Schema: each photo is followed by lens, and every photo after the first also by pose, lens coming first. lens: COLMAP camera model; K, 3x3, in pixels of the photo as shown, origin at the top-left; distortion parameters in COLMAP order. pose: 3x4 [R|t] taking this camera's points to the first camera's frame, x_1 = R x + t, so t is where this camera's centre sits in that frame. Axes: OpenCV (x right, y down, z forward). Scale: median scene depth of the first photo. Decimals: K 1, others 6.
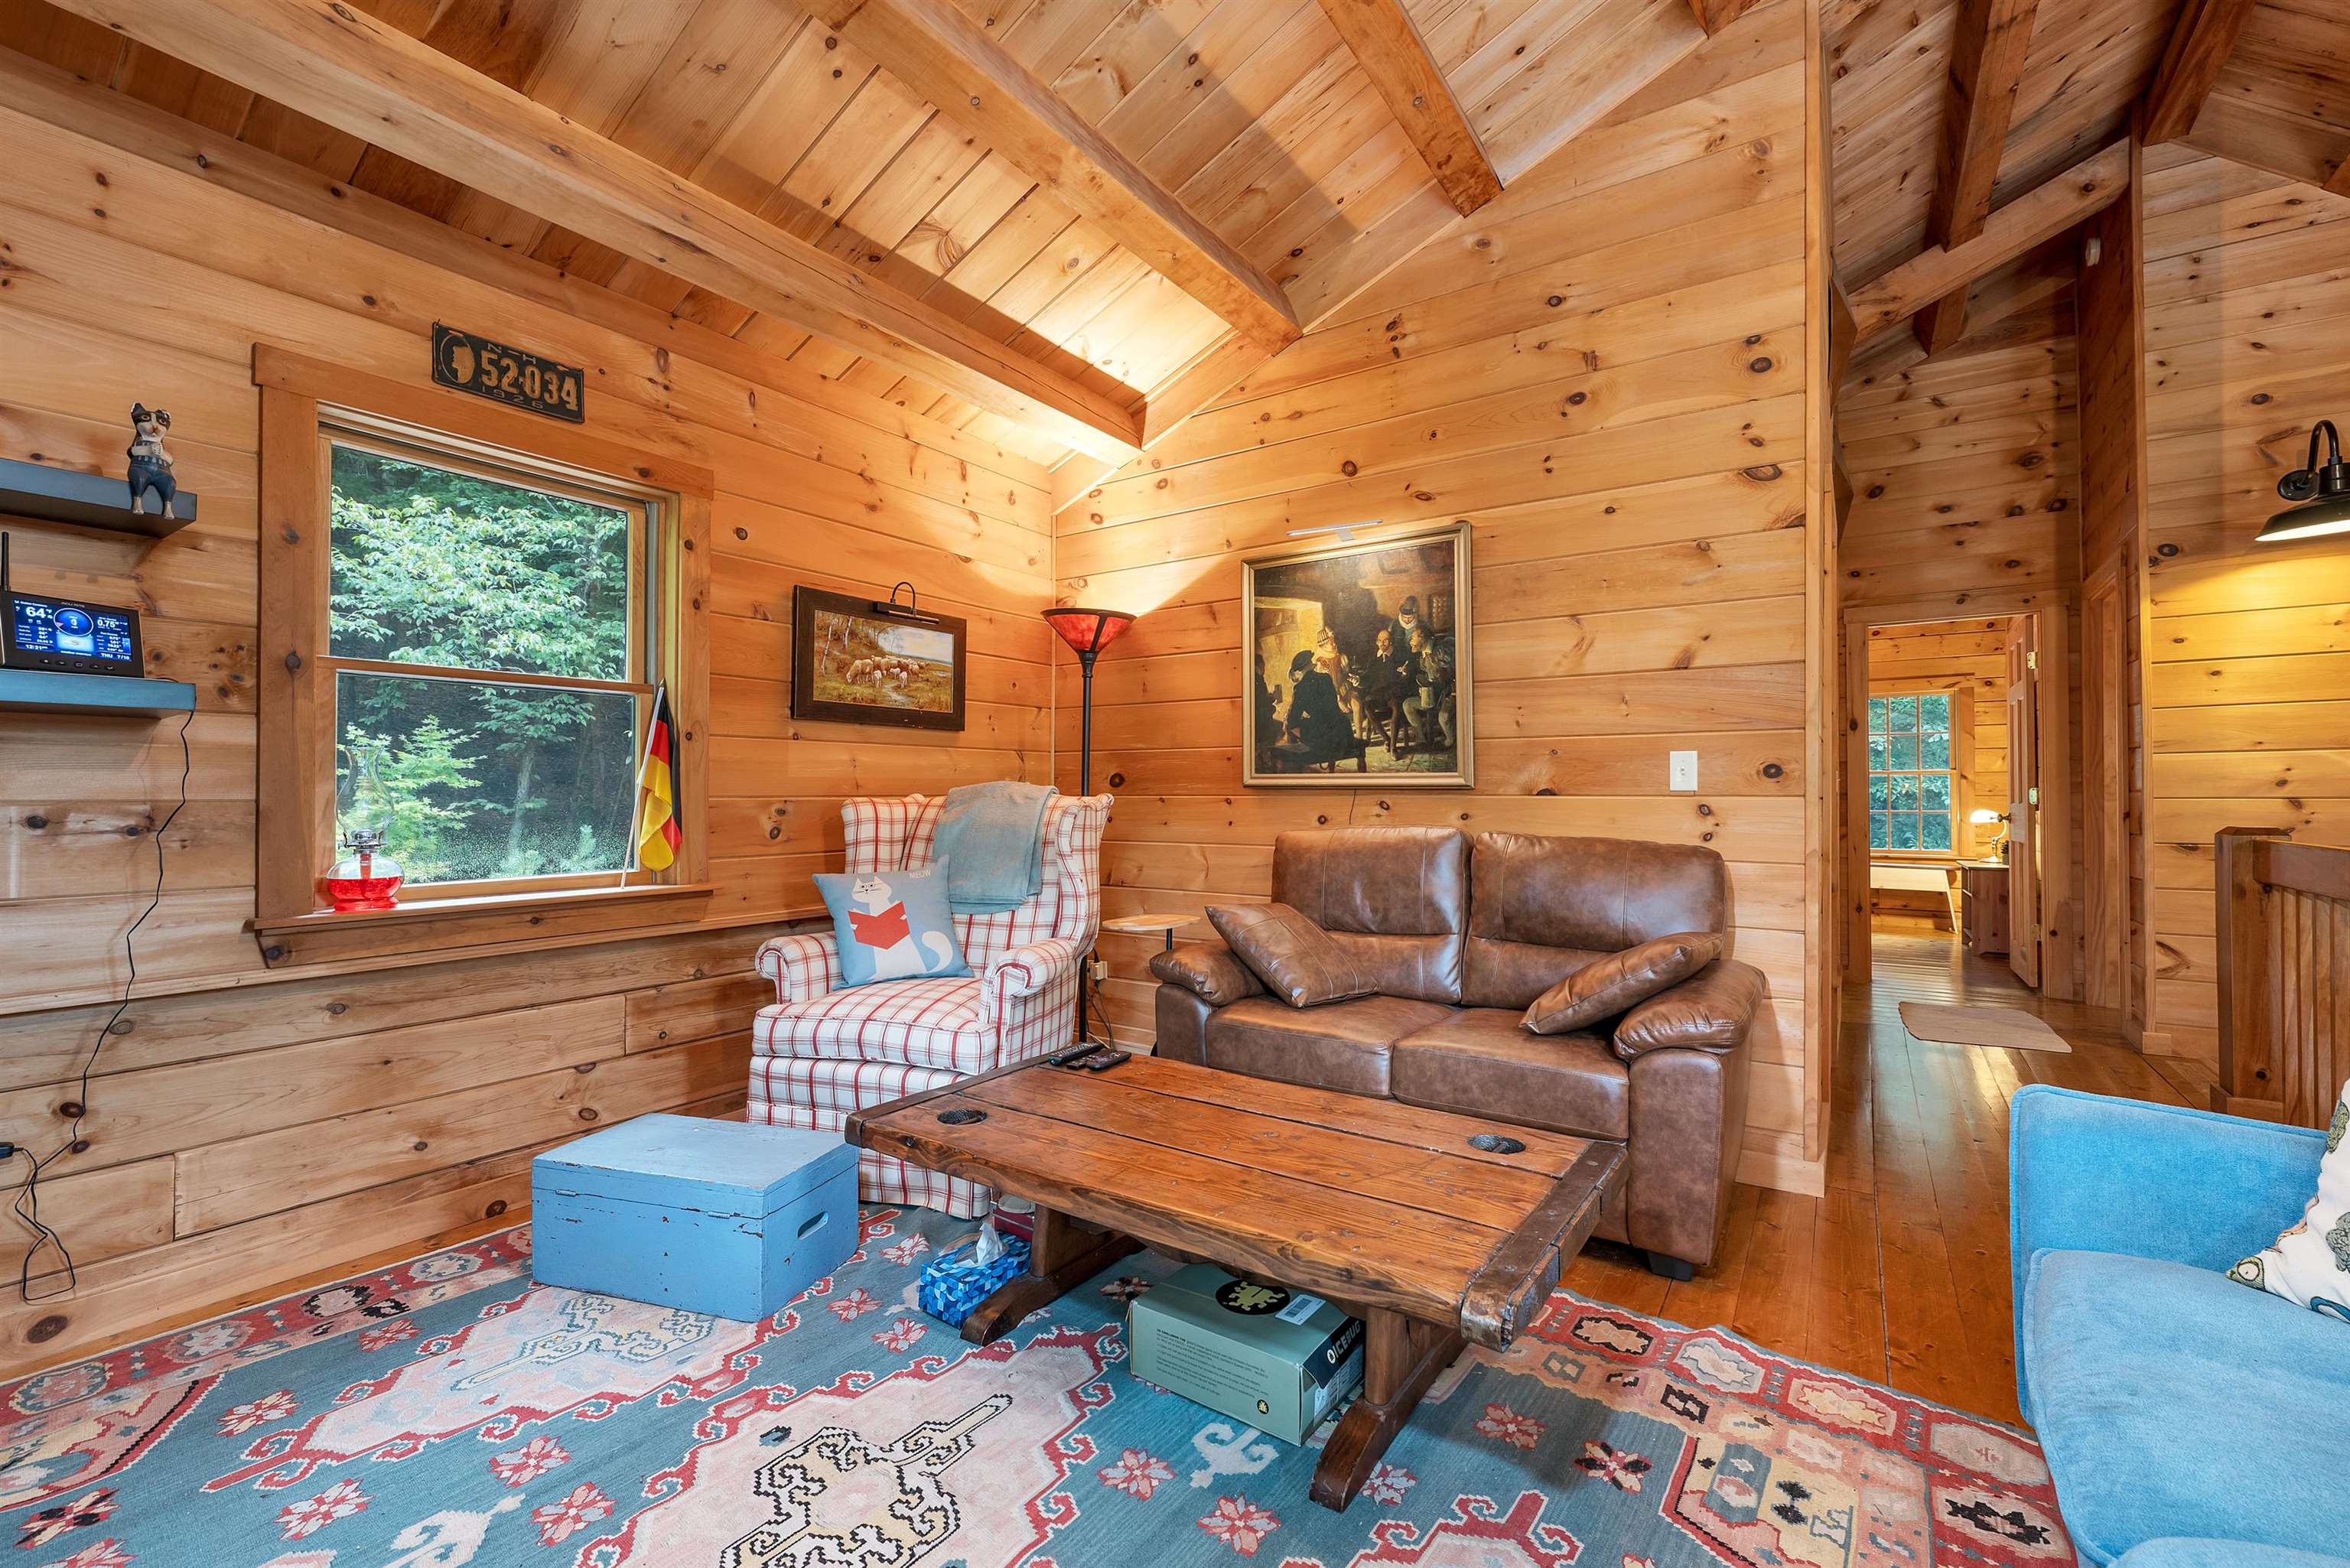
lens RADIAL K [[992.8, 0, 1175.2], [0, 992.8, 783.7], [0, 0, 1]] dist [0.000280, 0.000348]
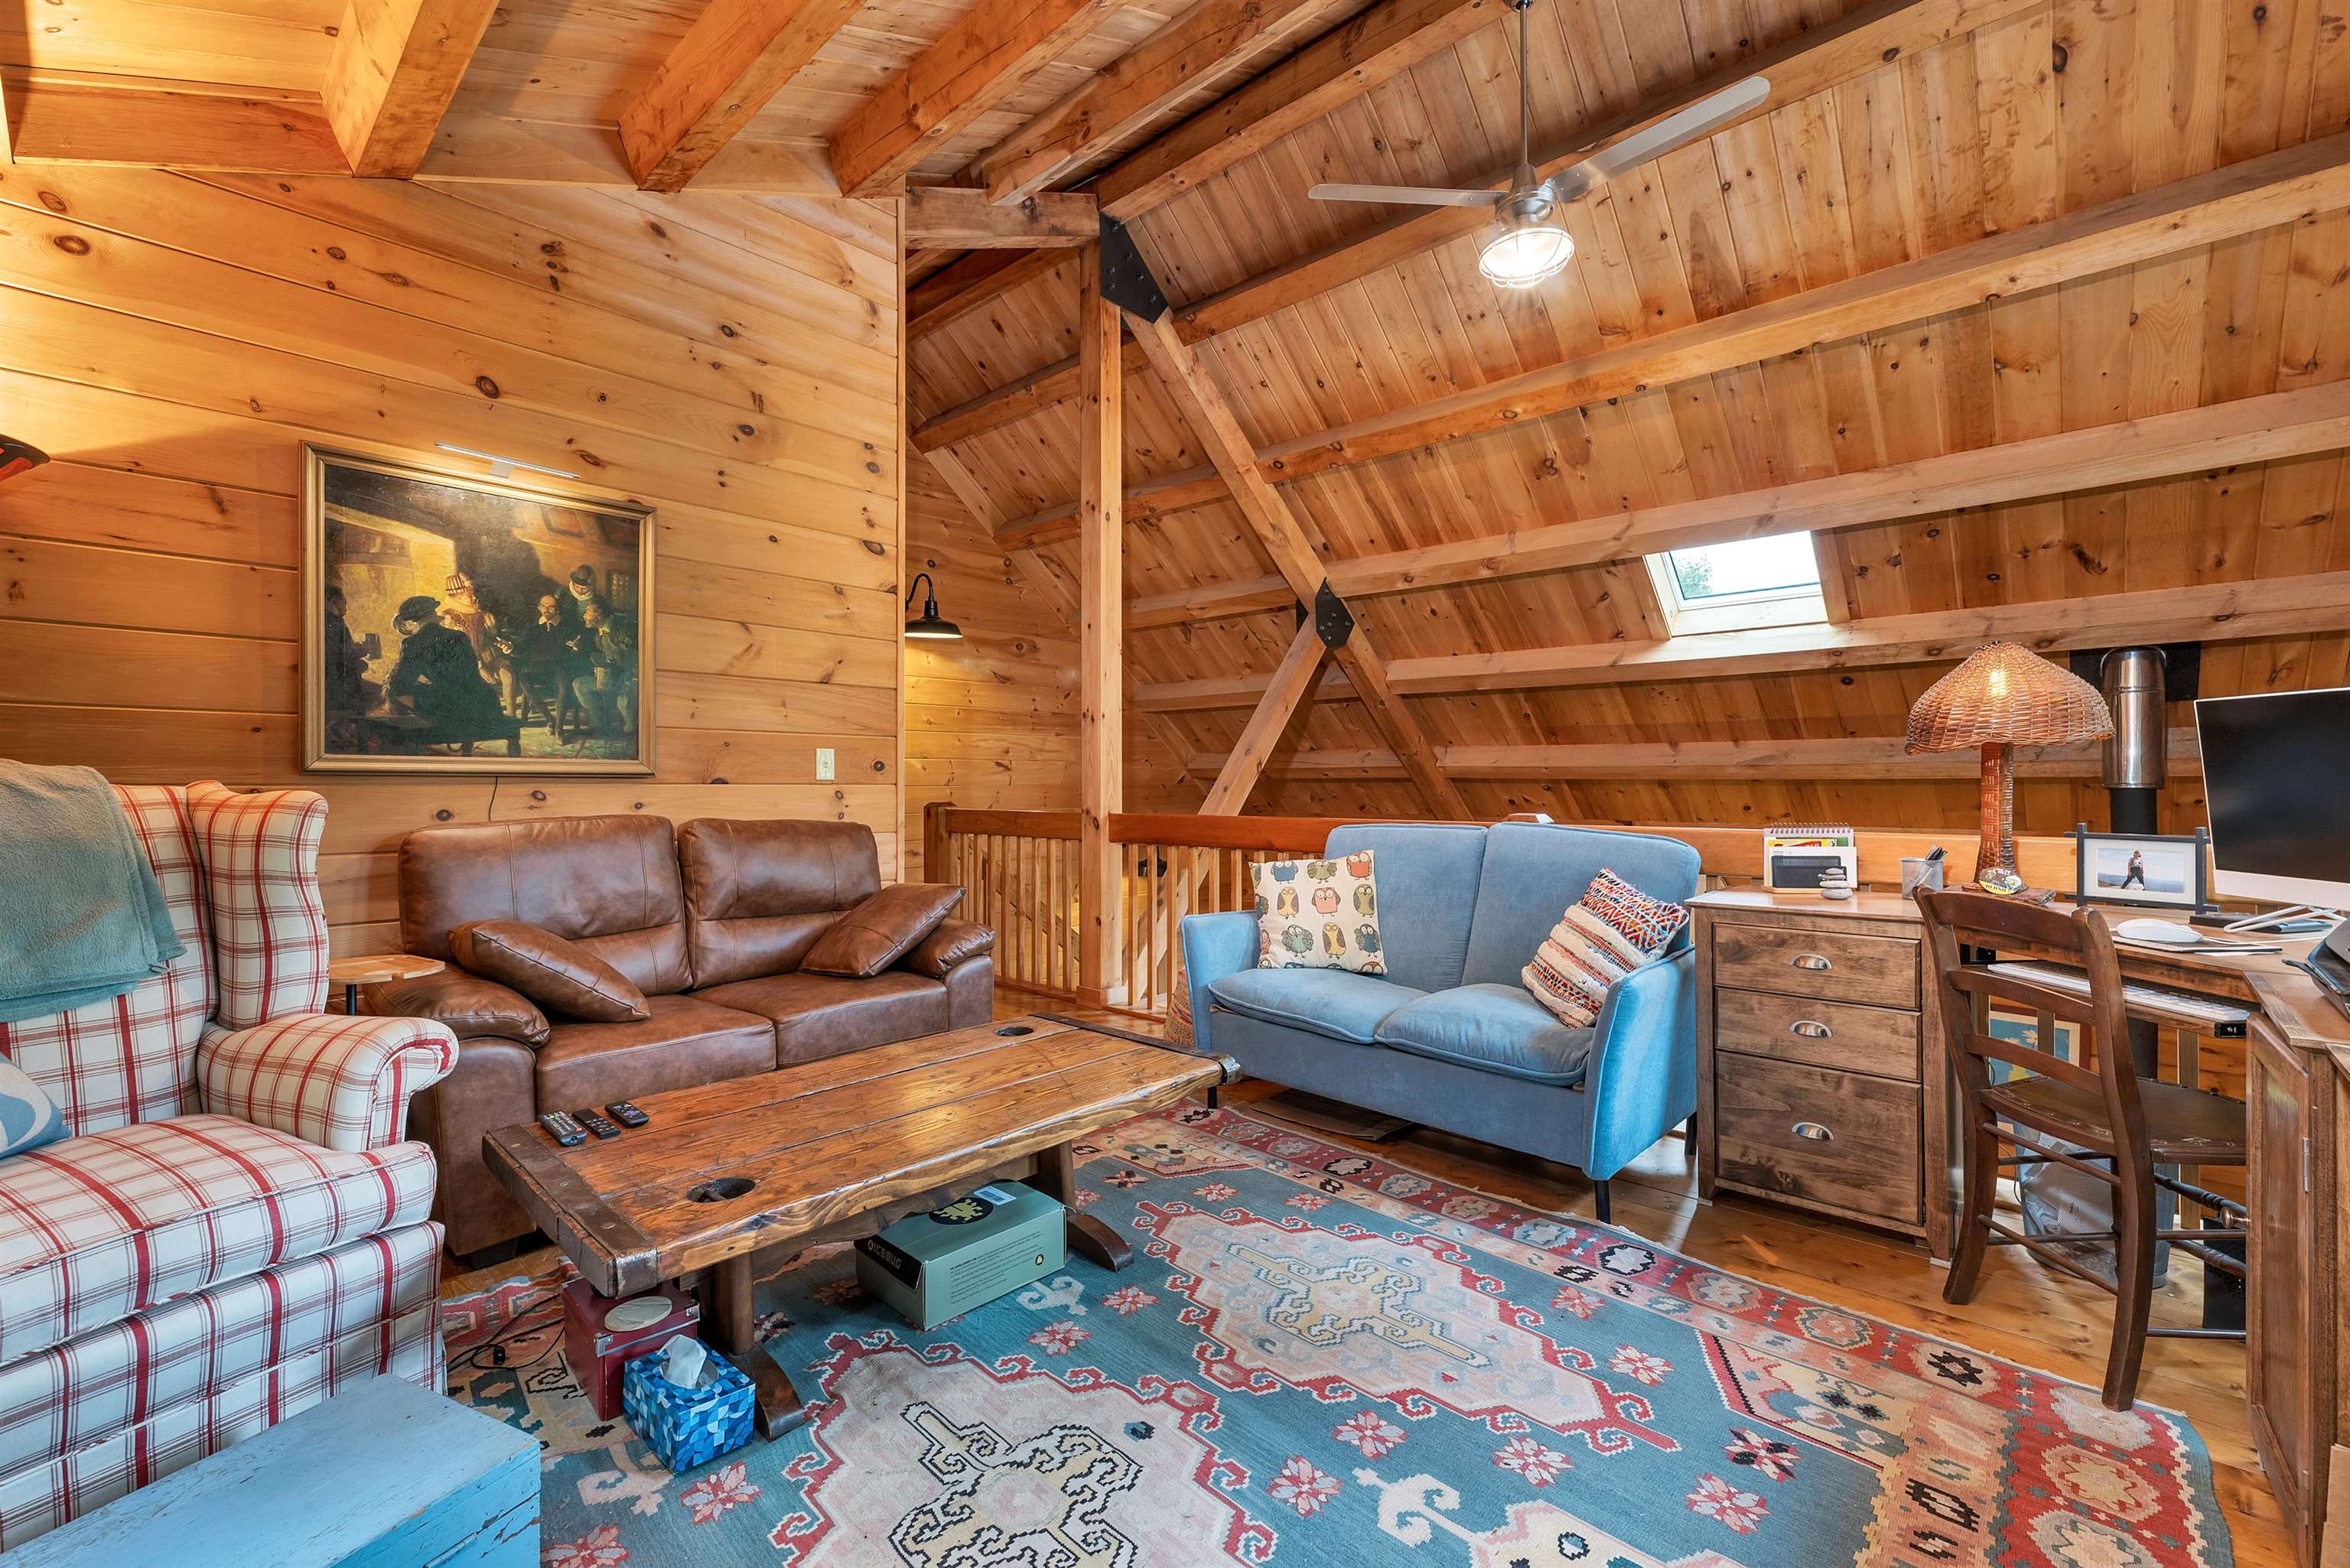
lens RADIAL K [[992.8, 0, 1179.3], [0, 992.8, 782.7], [0, 0, 1]] dist [0.000280, 0.000348]
pose [[0.132492, 0.001952, 0.991182, -0.602106], [-0.008677, 0.999962, -0.000810, 0.006718], [-0.991146, -0.008493, 0.132504, 0.342283]]
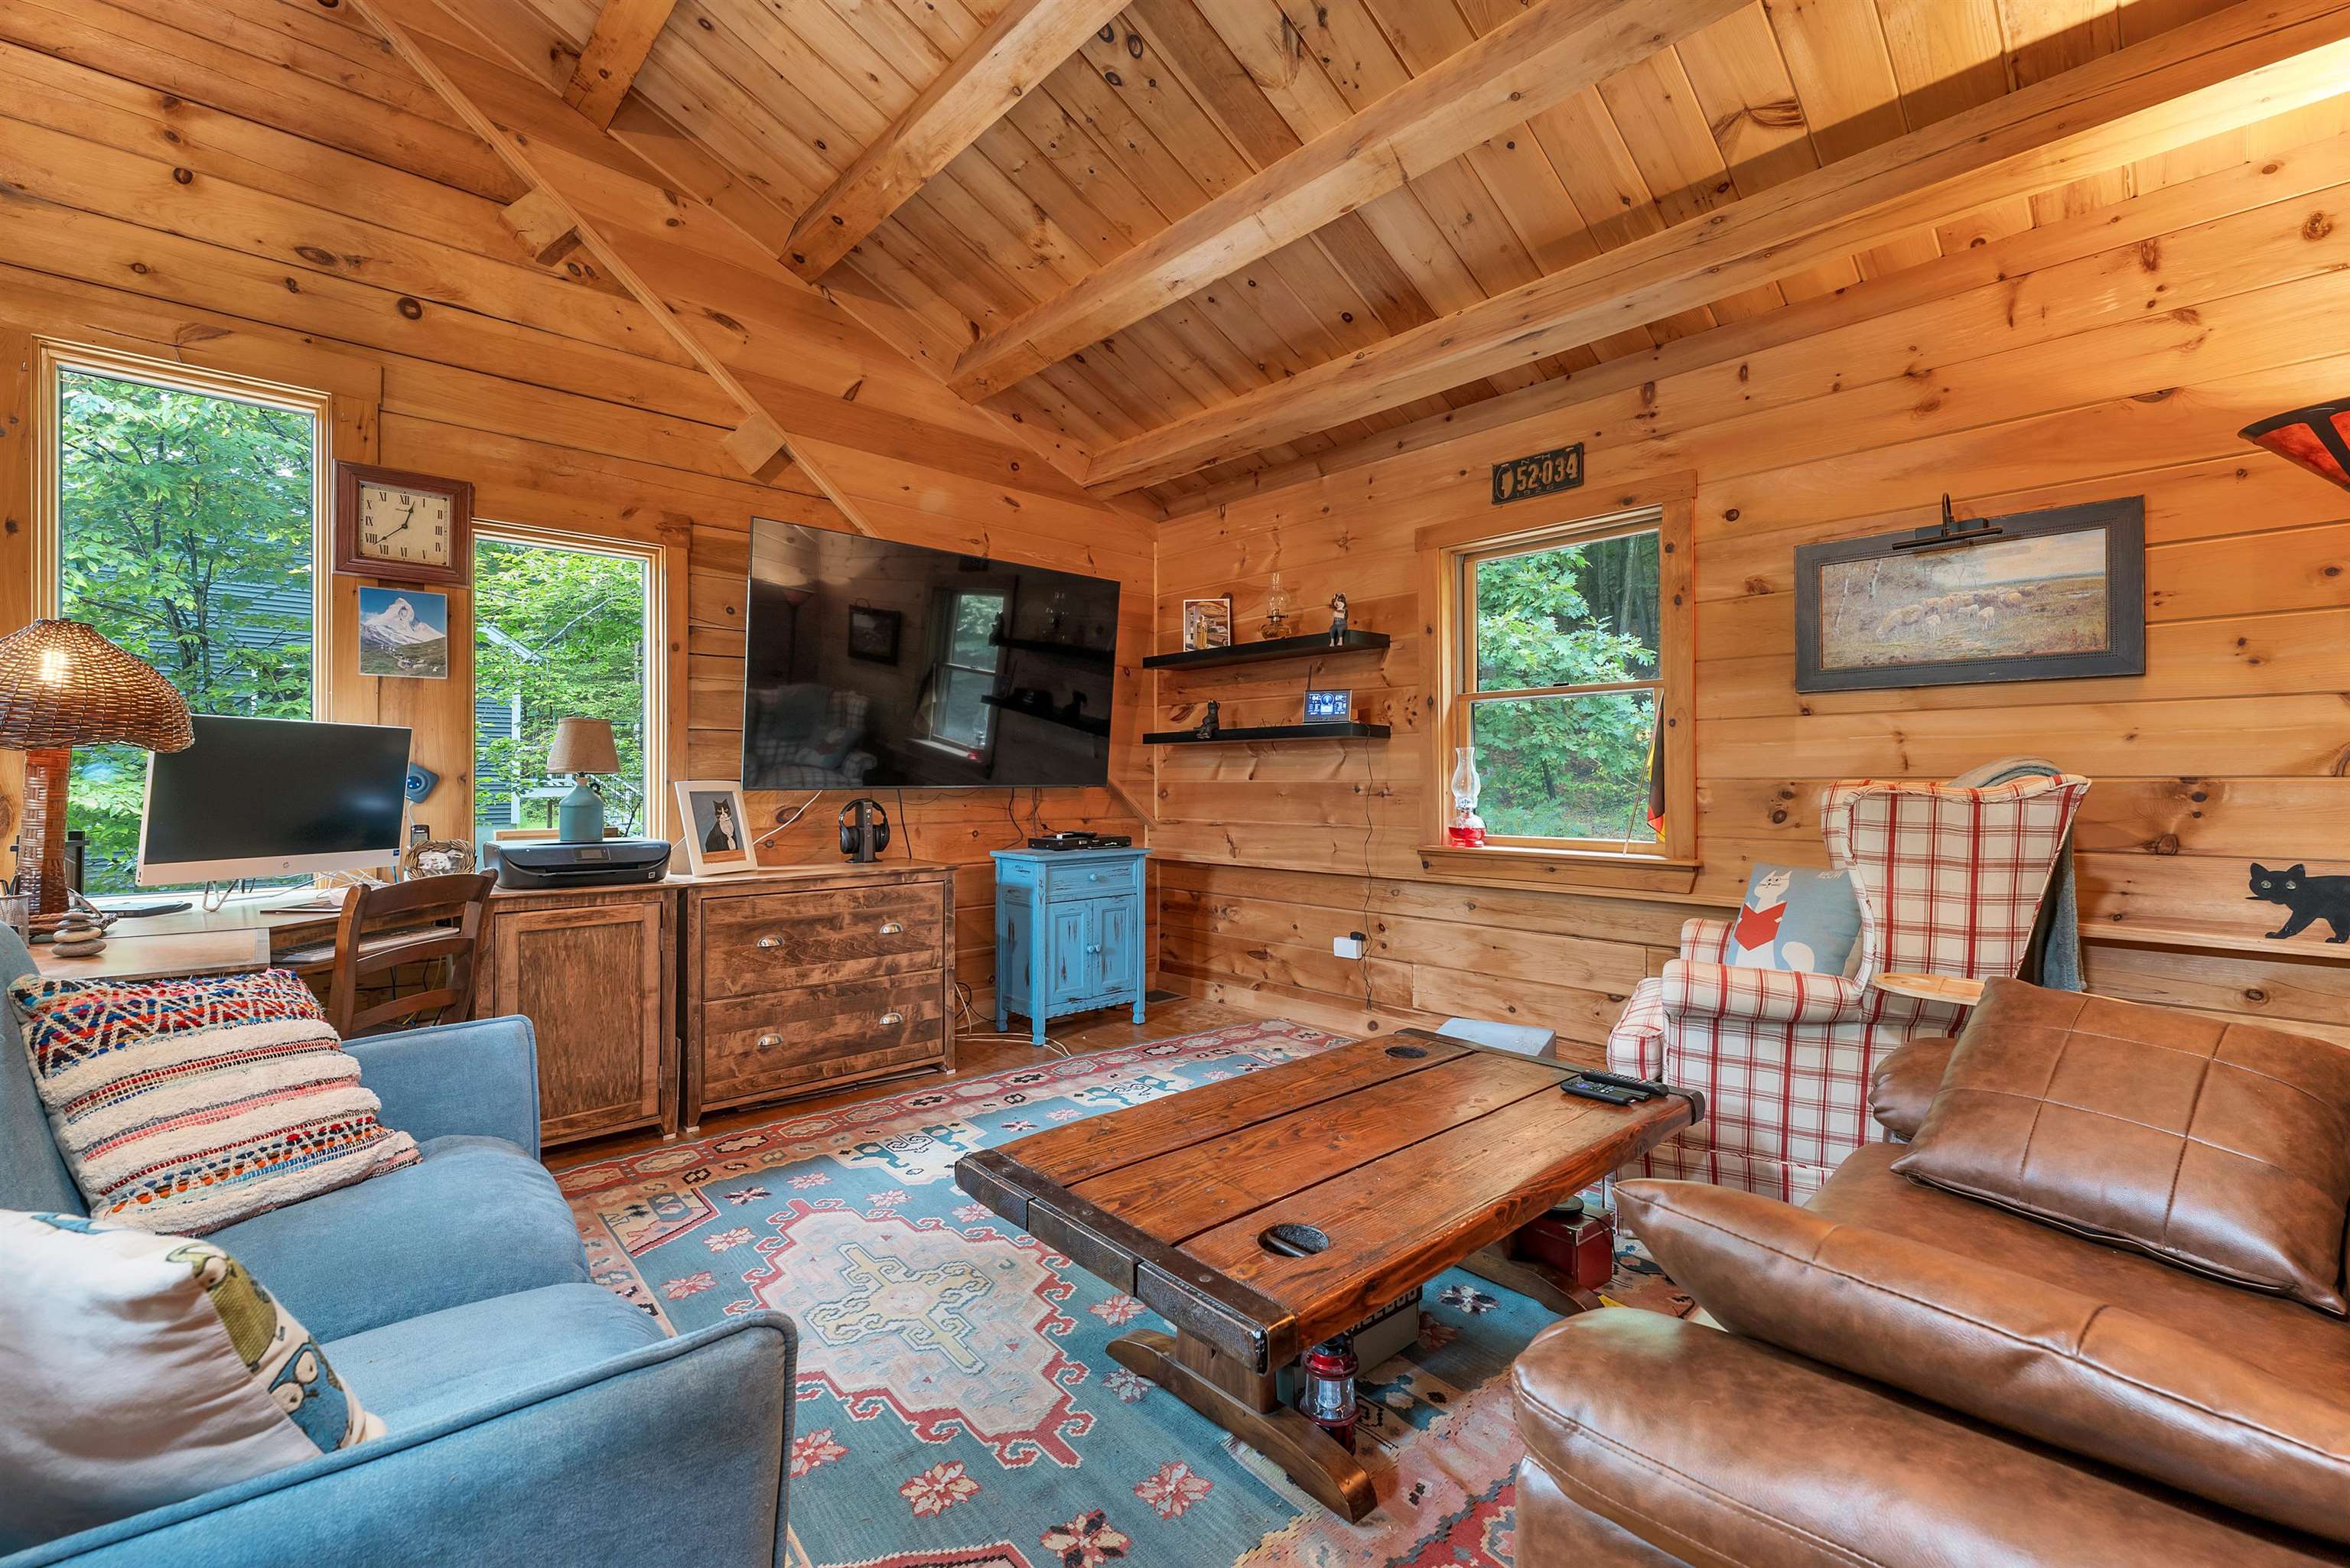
lens RADIAL K [[992.8, 0, 1160.7], [0, 992.8, 777.4], [0, 0, 1]] dist [0.000280, 0.000348]
pose [[-0.227946, 0.001314, -0.973673, 0.632948], [0.012904, 0.999915, -0.001671, 0.006033], [0.973588, -0.012945, -0.227944, 0.629752]]
